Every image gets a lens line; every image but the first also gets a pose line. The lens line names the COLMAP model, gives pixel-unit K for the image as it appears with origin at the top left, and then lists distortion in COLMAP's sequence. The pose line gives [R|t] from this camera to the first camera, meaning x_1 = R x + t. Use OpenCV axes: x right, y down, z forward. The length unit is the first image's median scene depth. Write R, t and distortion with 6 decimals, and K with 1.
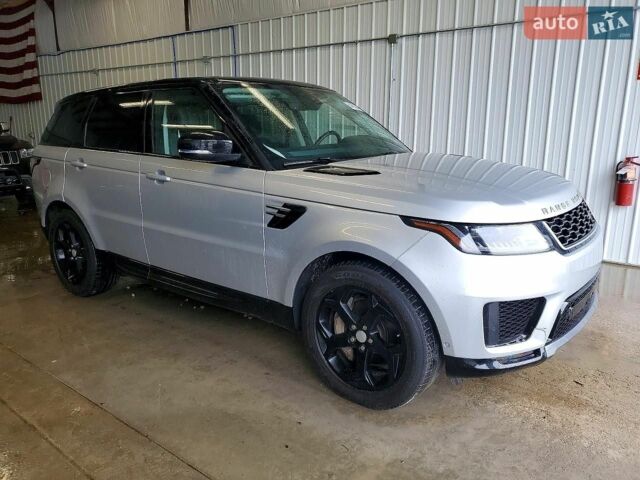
lens RADIAL K [[469.3, 0, 320.0], [0, 469.3, 240.0], [0, 0, 1]] dist [-0.001910, 0.001439]
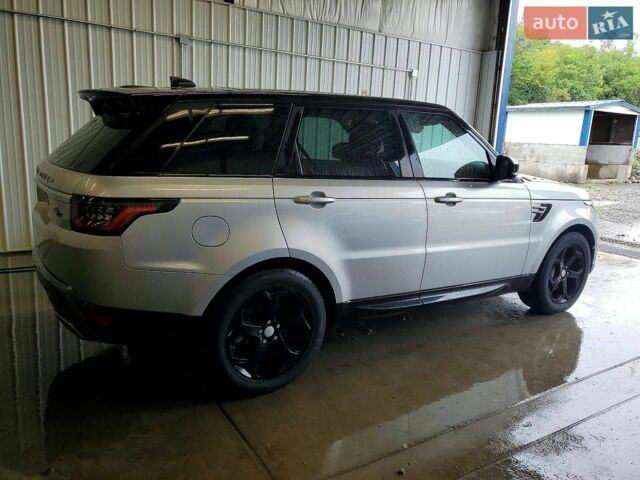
lens RADIAL K [[469.3, 0, 320.0], [0, 469.3, 240.0], [0, 0, 1]] dist [-0.001910, 0.001439]
pose [[0.372692, -0.171928, 0.911889, -1.433642], [0.161052, 0.979758, 0.118901, -0.213200], [-0.913872, 0.102548, 0.392837, 0.886657]]
